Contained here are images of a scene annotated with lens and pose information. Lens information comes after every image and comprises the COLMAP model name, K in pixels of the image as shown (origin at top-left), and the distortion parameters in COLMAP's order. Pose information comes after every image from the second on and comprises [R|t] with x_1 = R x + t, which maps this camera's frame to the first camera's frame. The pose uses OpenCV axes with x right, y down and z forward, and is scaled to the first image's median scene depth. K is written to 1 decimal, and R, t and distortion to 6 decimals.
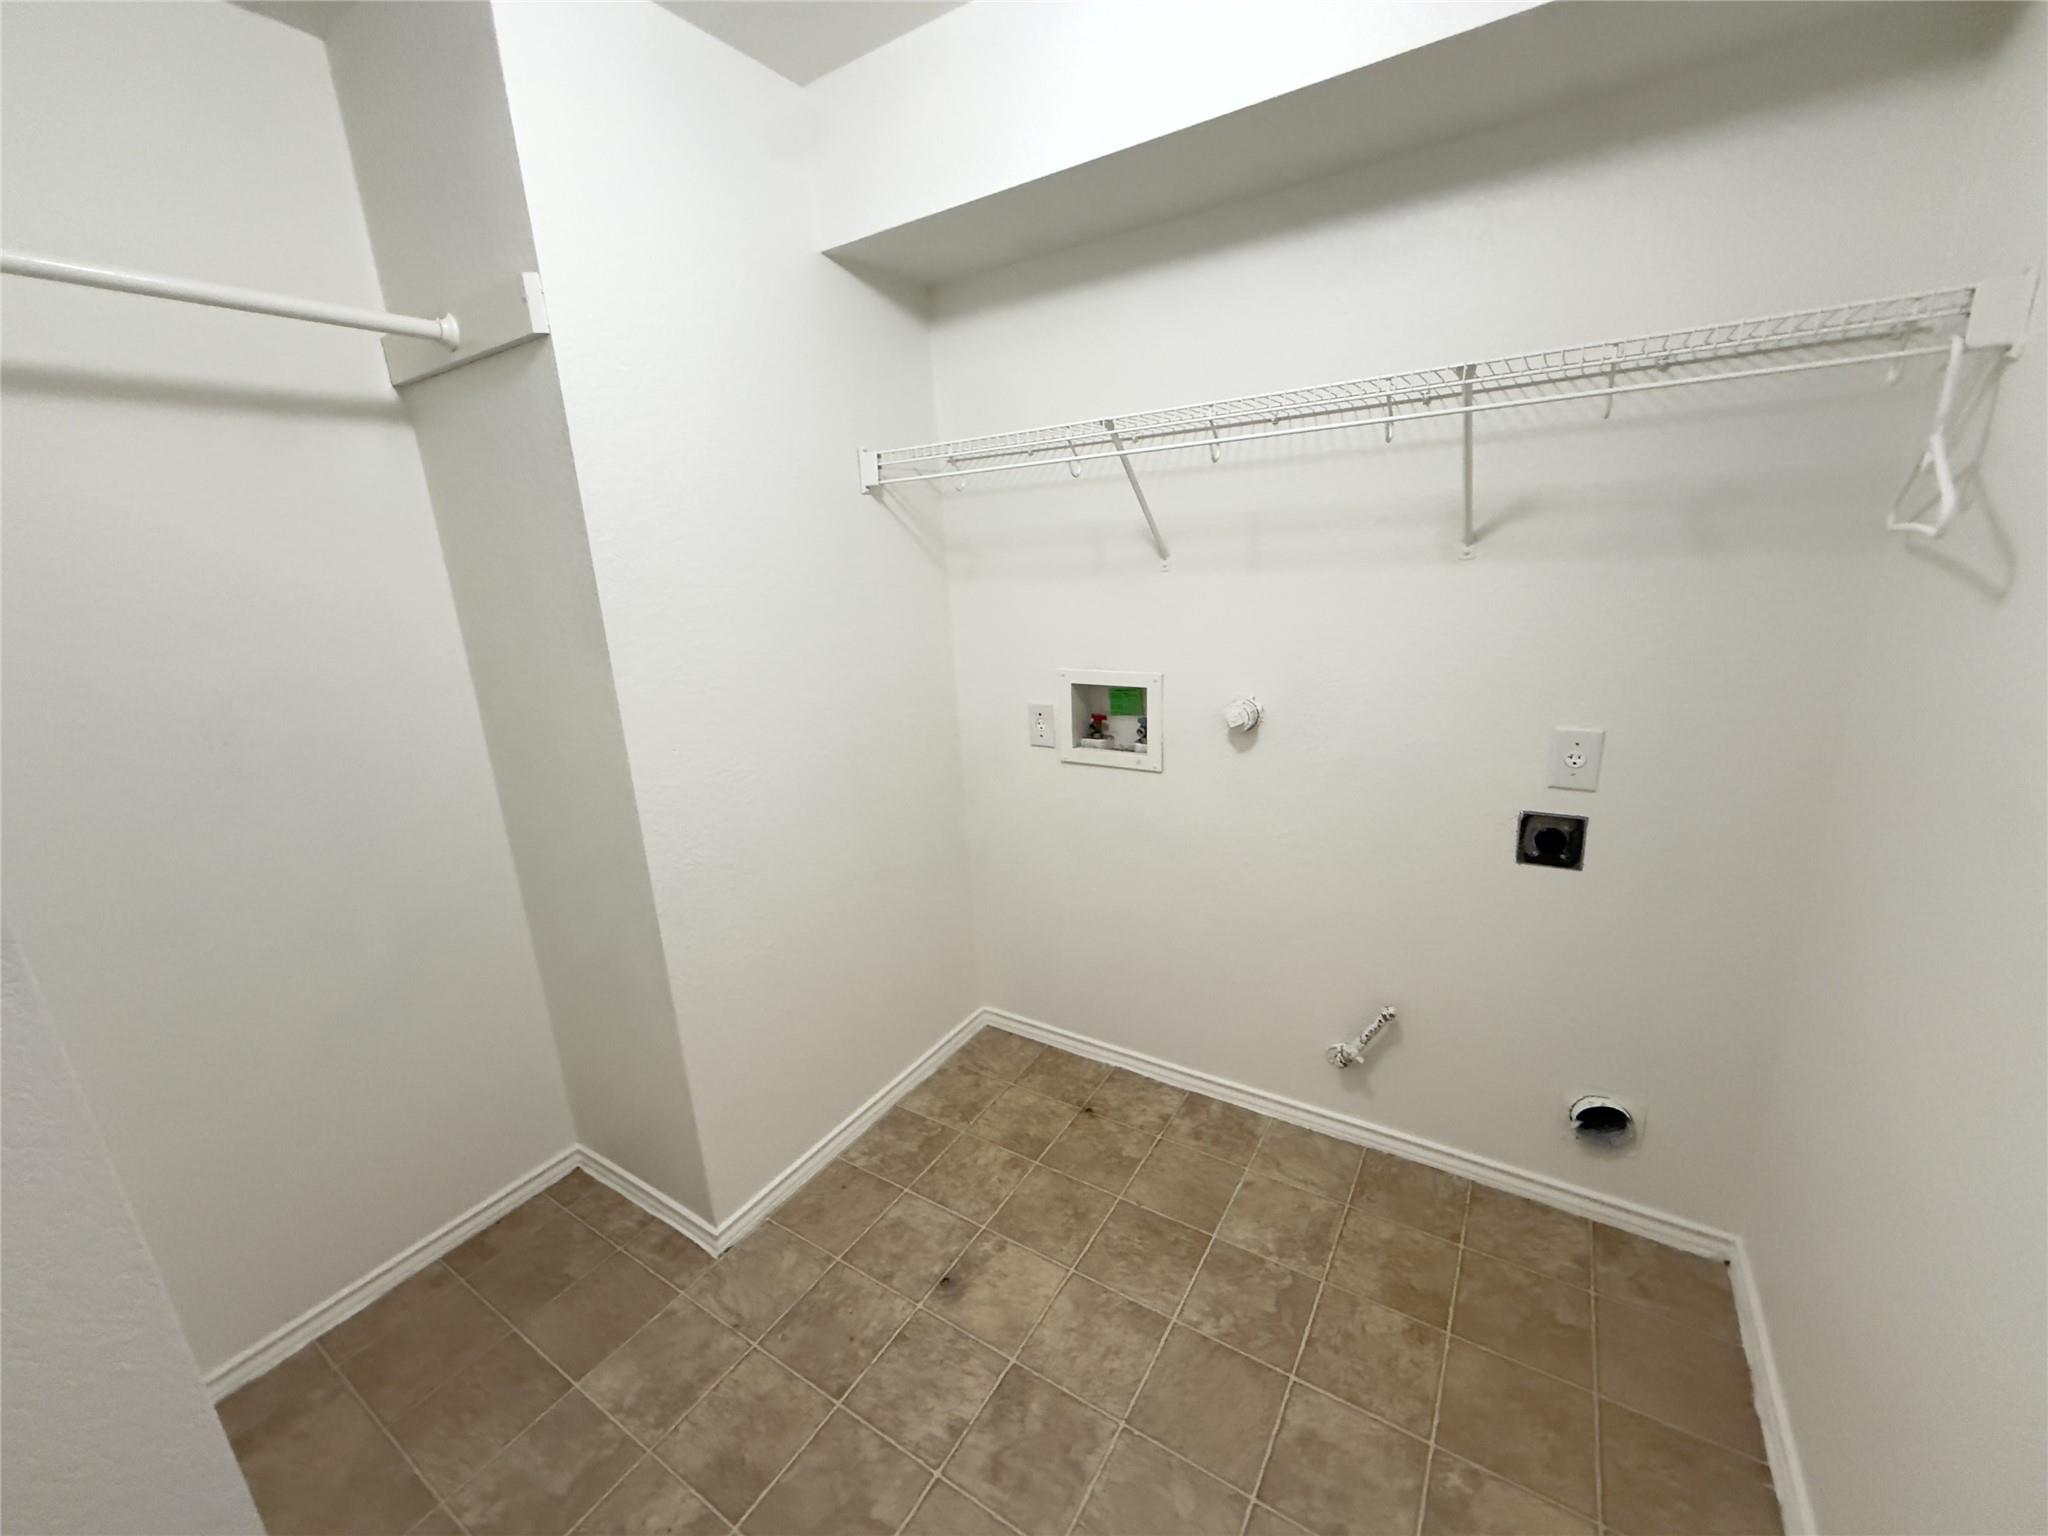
lens RADIAL K [[813.1, 0, 1023.4], [0, 813.1, 768.3], [0, 0, 1]] dist [0.000969, 0.000152]
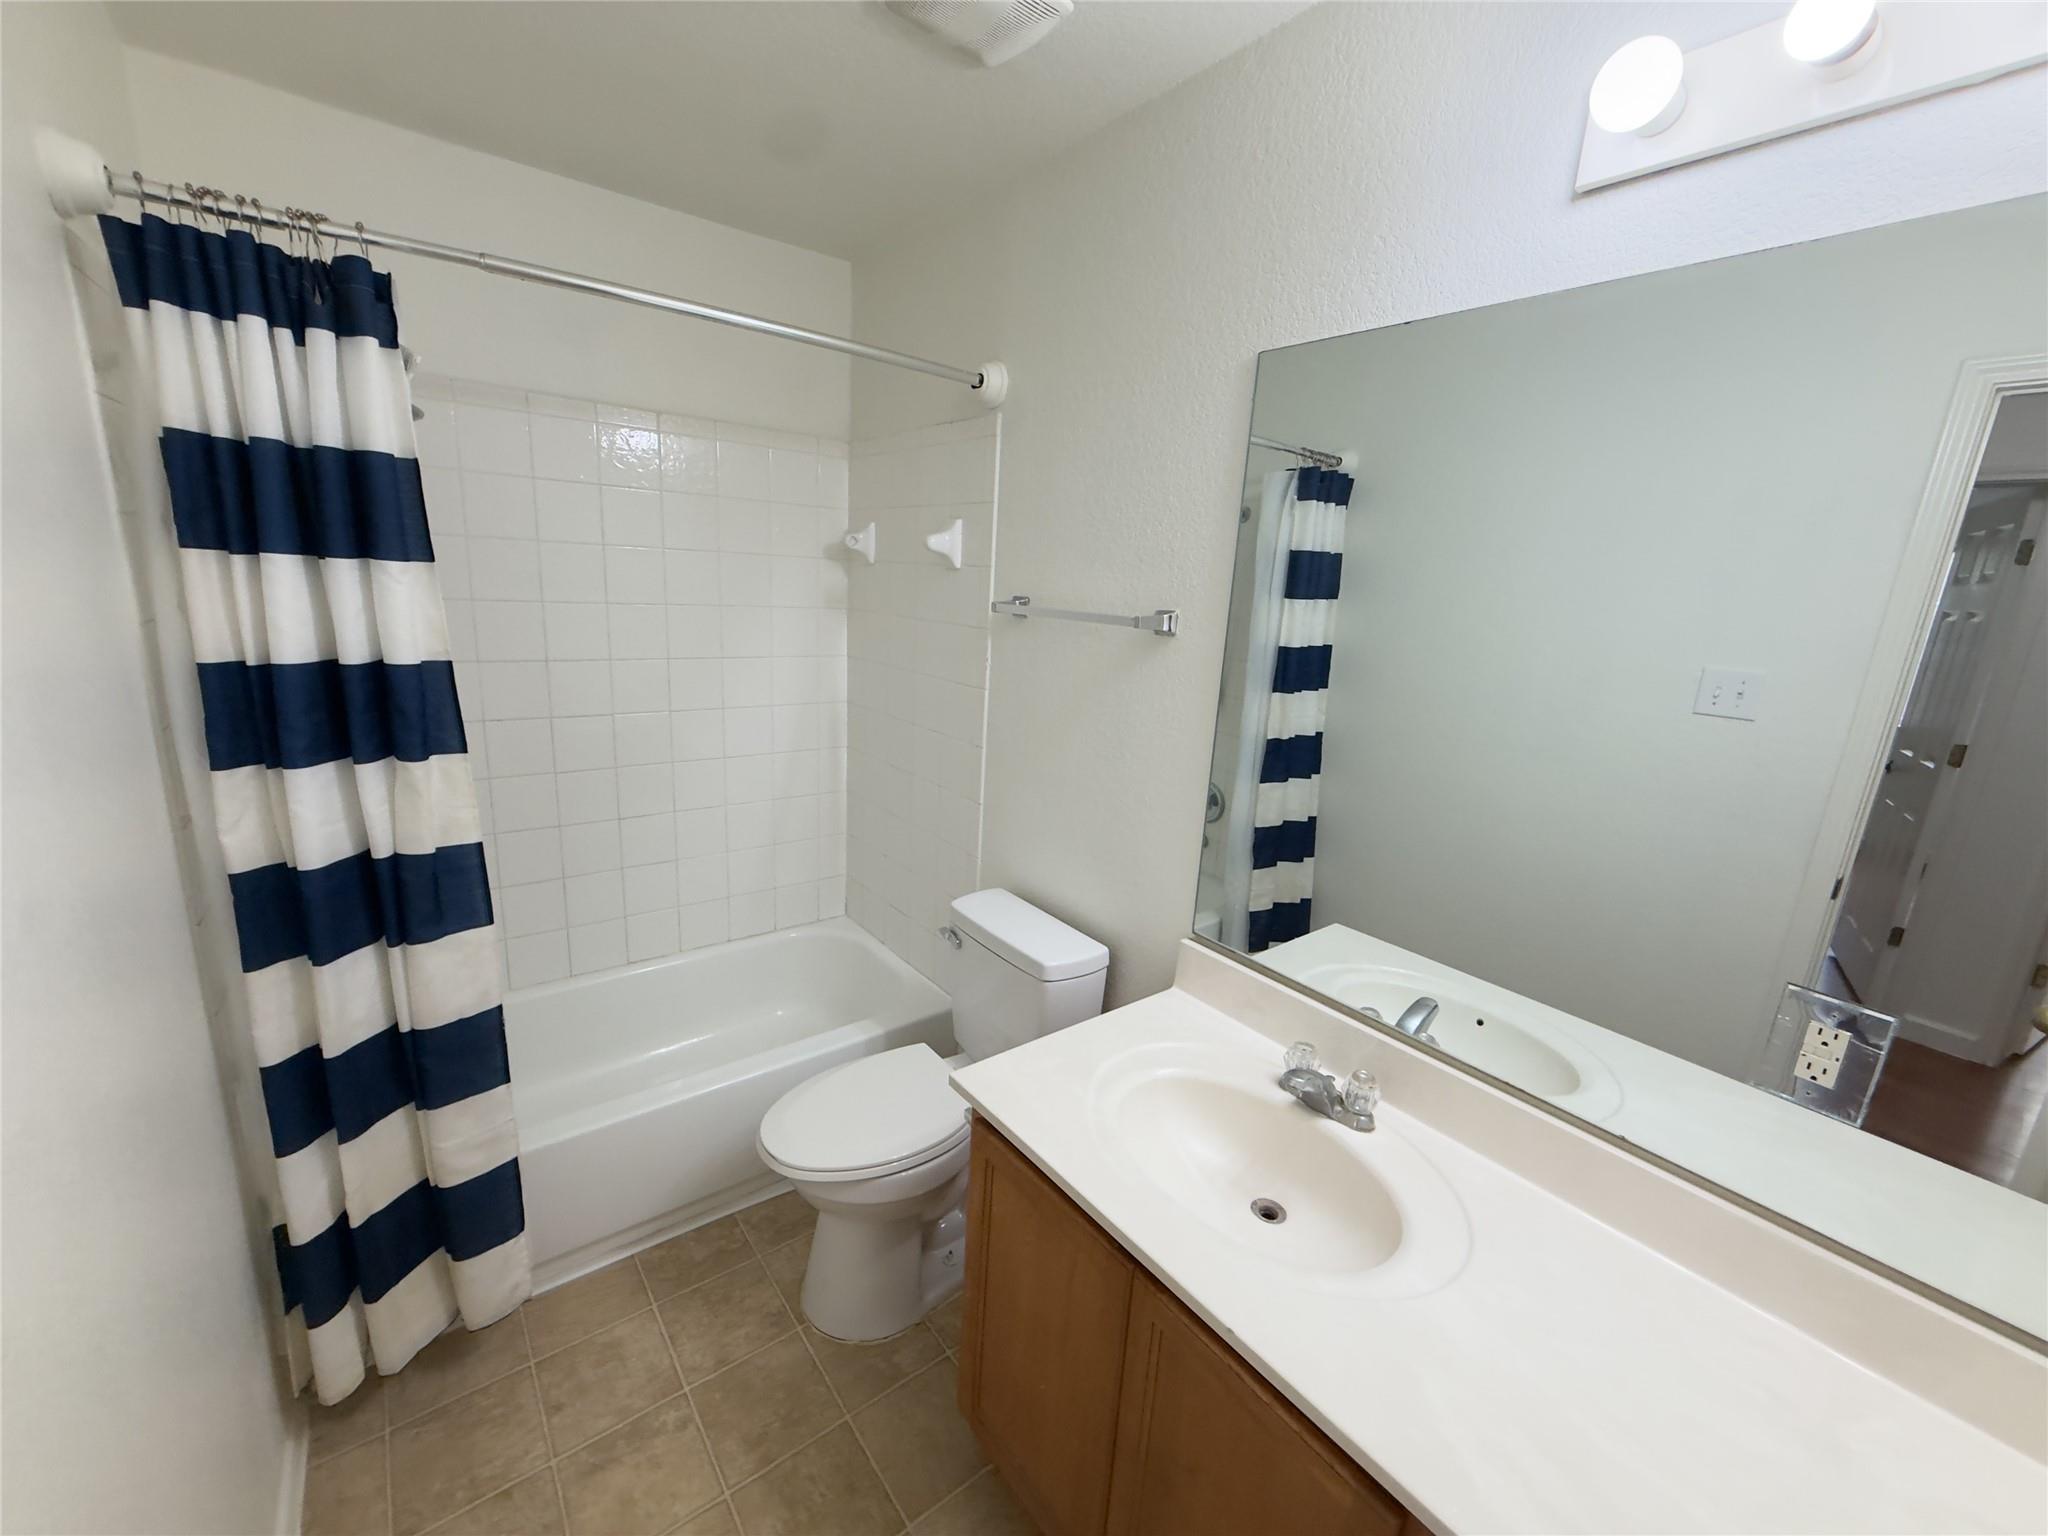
lens RADIAL K [[813.1, 0, 1020.2], [0, 813.1, 772.8], [0, 0, 1]] dist [0.000969, 0.000152]
pose [[0.936258, 0.176187, -0.303939, 0.442303], [-0.185242, 0.982693, -0.000976, -0.143555], [0.298507, 0.057216, 0.952691, 0.260292]]
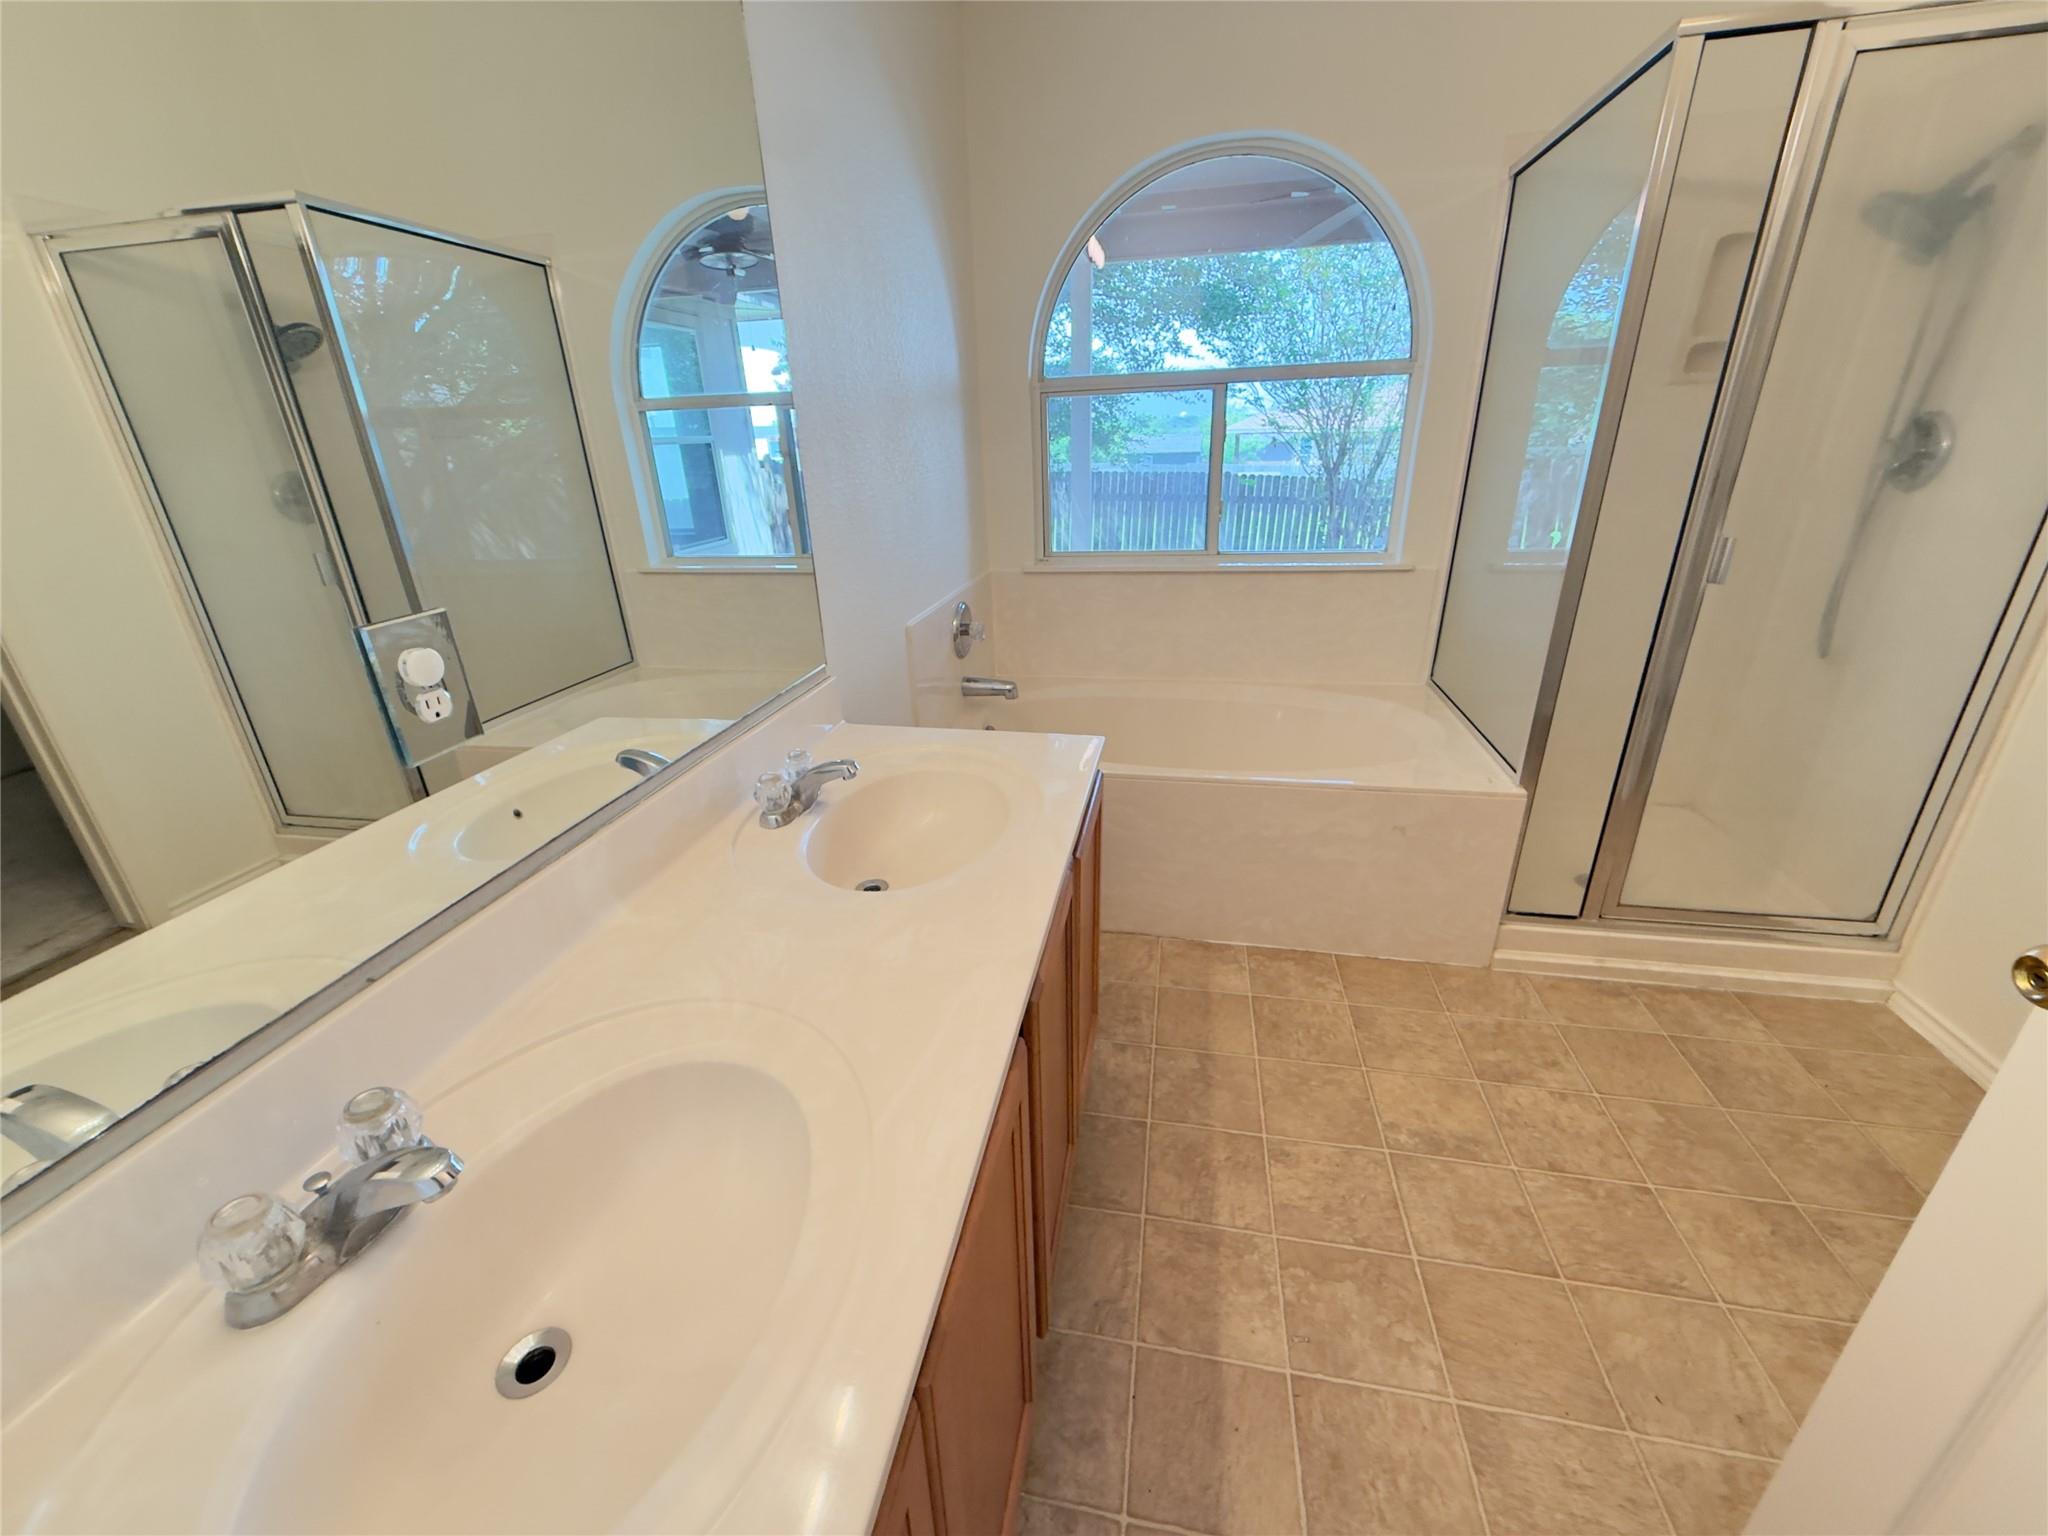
lens RADIAL K [[813.1, 0, 1021.1], [0, 813.1, 769.0], [0, 0, 1]] dist [0.000969, 0.000152]
pose [[-0.353498, -0.295610, 0.887499, -0.578353], [0.294337, 0.865415, 0.405491, -0.258609], [-0.887922, 0.404563, -0.218914, 1.419074]]
